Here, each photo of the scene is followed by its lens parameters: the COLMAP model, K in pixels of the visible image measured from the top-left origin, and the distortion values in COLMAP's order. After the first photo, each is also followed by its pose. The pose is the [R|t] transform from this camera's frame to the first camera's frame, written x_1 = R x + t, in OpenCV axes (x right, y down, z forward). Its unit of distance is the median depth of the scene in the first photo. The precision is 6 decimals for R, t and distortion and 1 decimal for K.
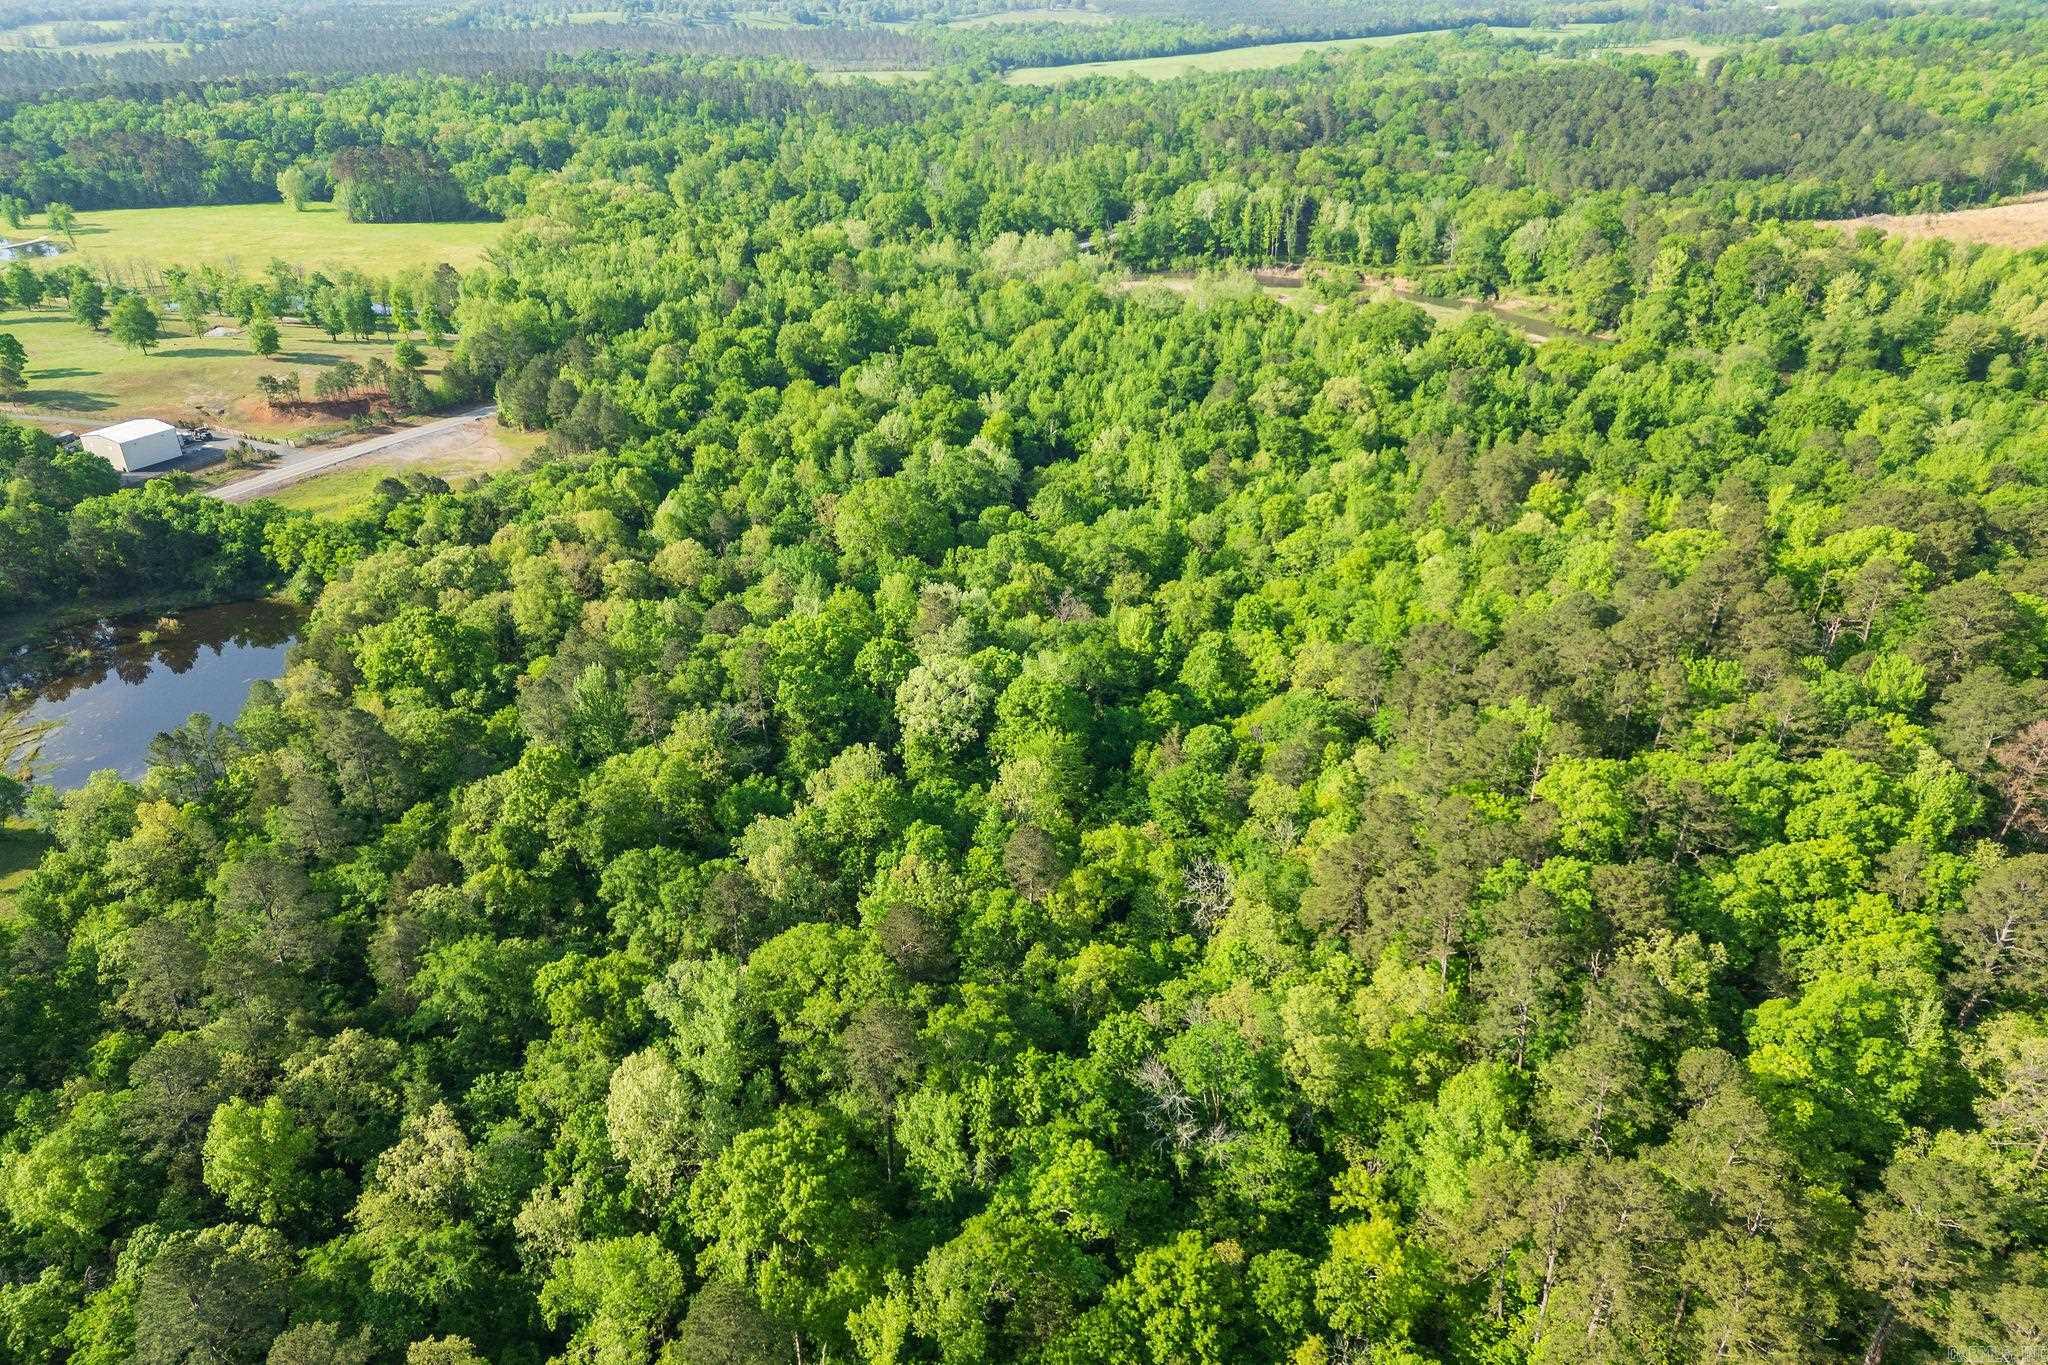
lens RADIAL K [[1452.7, 0, 1024.0], [0, 1452.7, 682.5], [0, 0, 1]] dist [0.062824, -0.057884]
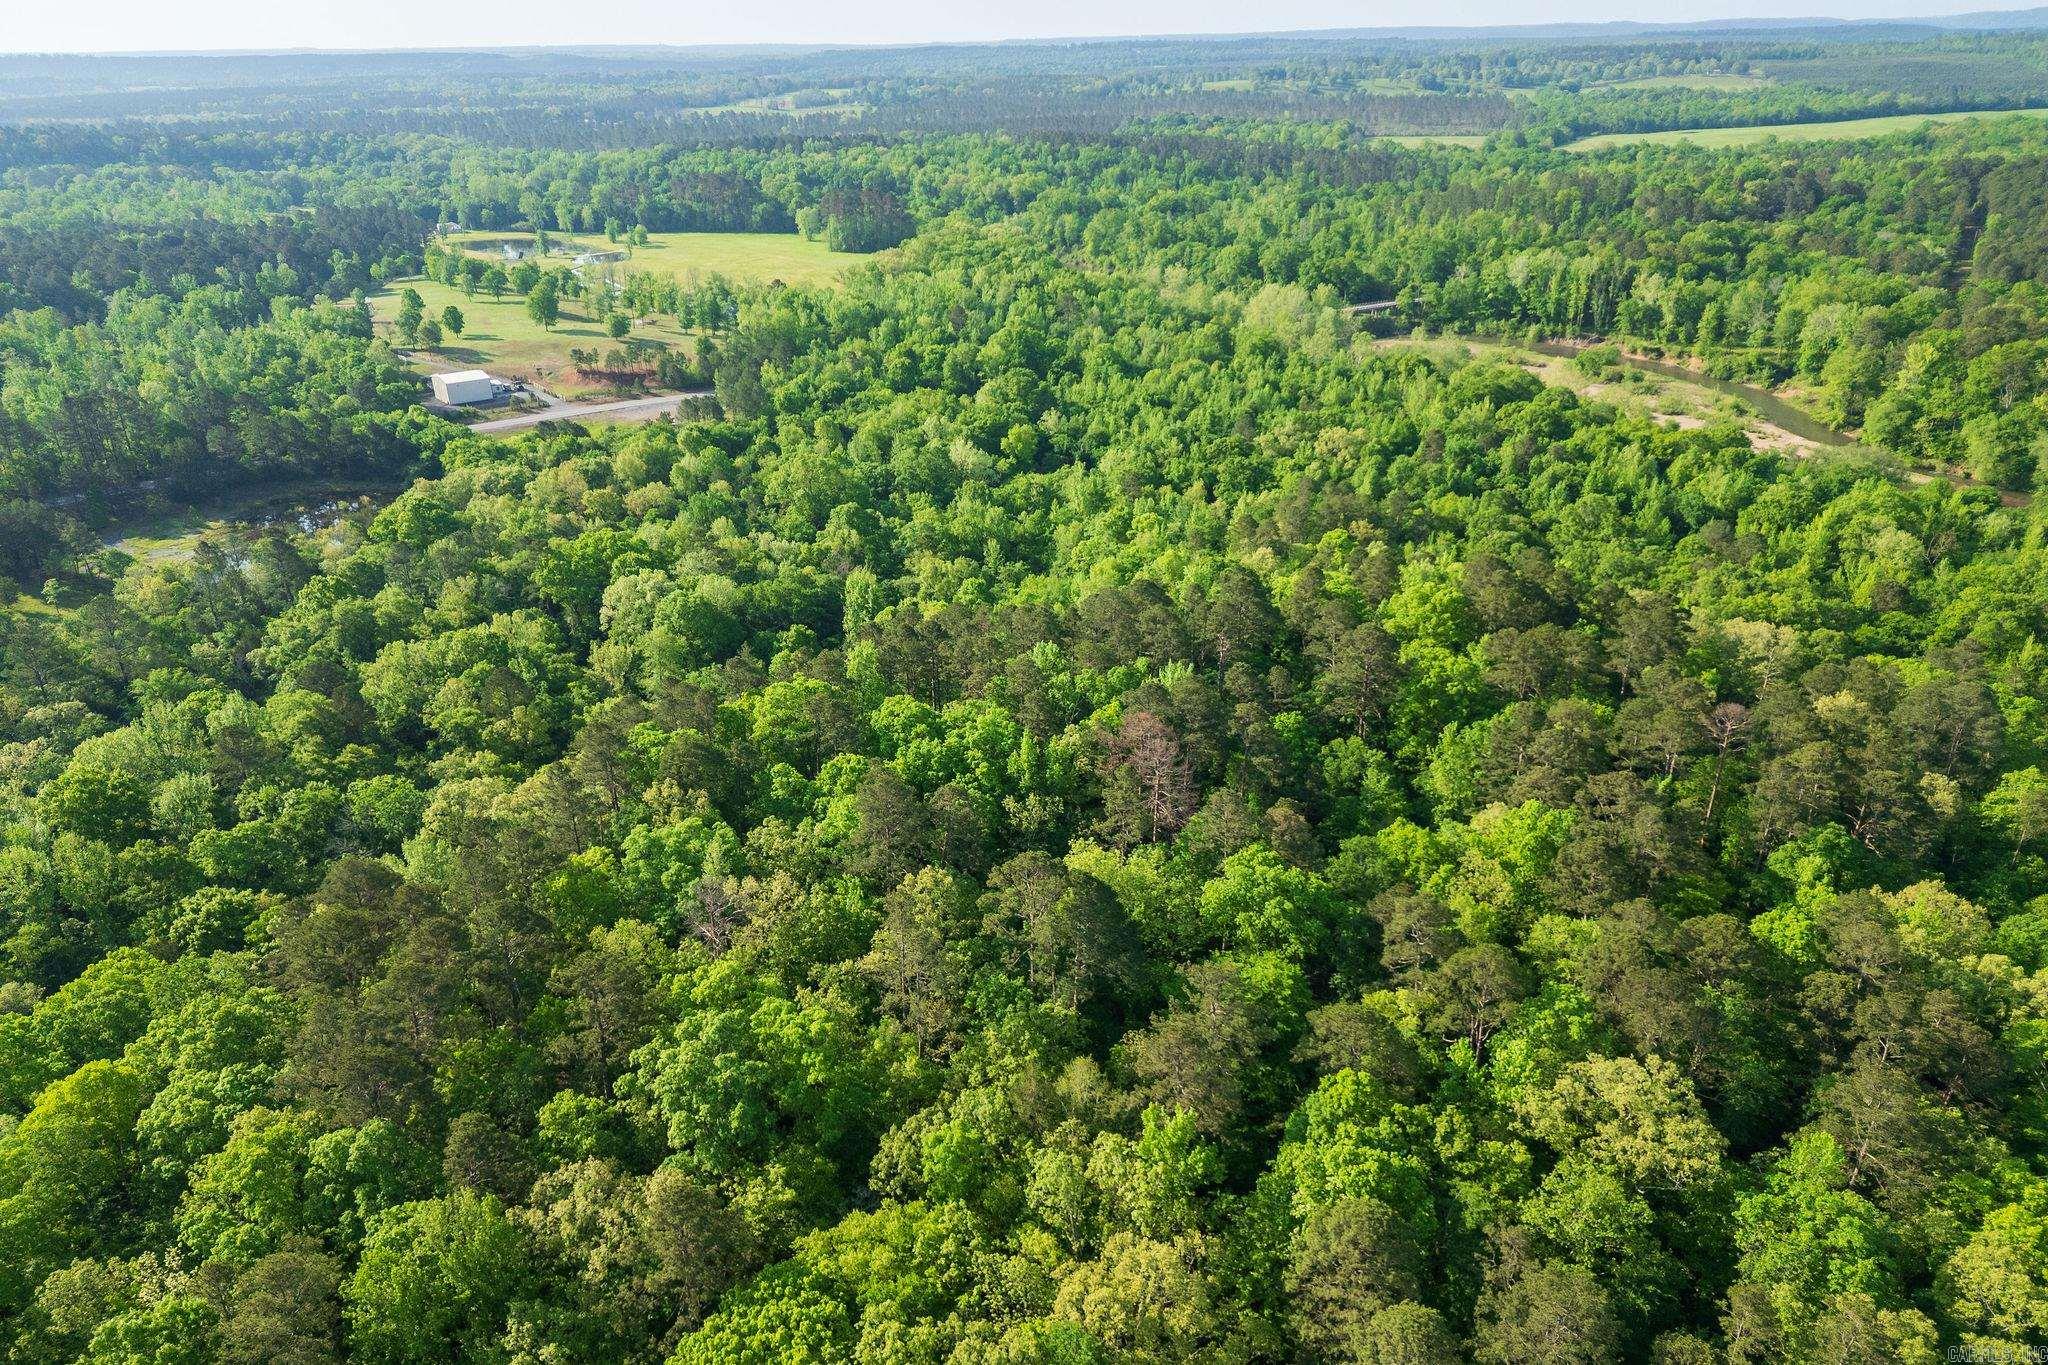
lens RADIAL K [[1452.7, 0, 1024.0], [0, 1452.7, 682.5], [0, 0, 1]] dist [0.062824, -0.057884]
pose [[0.897651, 0.171760, -0.405858, 0.276271], [-0.187006, 0.982357, 0.002129, 0.005474], [0.399062, 0.073987, 0.913934, -0.014005]]
